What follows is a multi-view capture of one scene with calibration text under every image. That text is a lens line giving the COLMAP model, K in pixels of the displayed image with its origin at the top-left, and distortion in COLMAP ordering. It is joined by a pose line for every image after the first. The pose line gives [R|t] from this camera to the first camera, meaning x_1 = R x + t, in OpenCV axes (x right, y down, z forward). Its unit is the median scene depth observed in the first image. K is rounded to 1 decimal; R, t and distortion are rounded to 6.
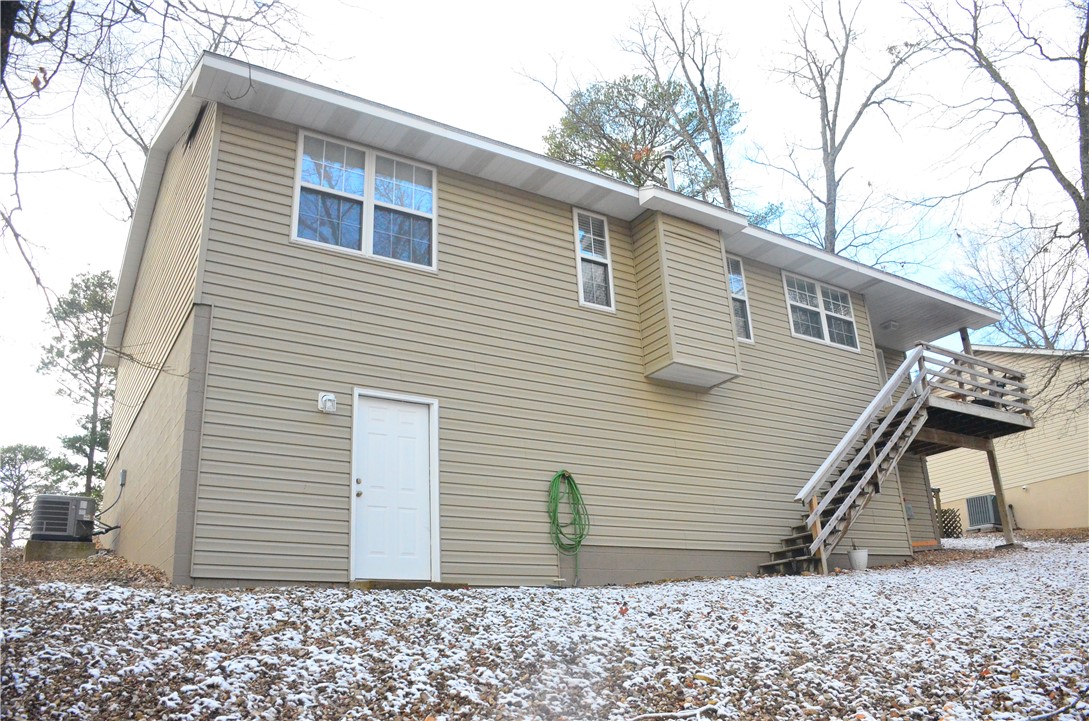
lens RADIAL K [[842.3, 0, 546.4], [0, 842.3, 380.5], [0, 0, 1]] dist [-0.154701, 0.105619]
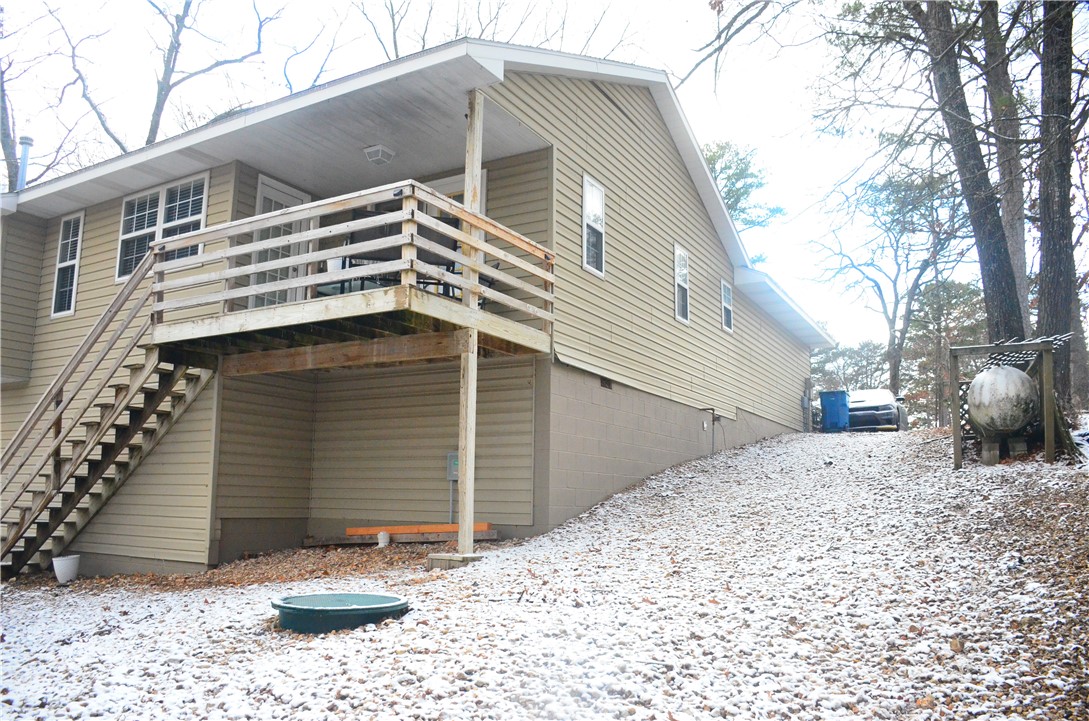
lens RADIAL K [[842.3, 0, 546.4], [0, 842.3, 380.5], [0, 0, 1]] dist [-0.154701, 0.105619]
pose [[0.466997, -0.087529, -0.879916, 1.123523], [0.252311, 0.966910, 0.037727, 0.109609], [0.847498, -0.239631, 0.473629, 0.909432]]
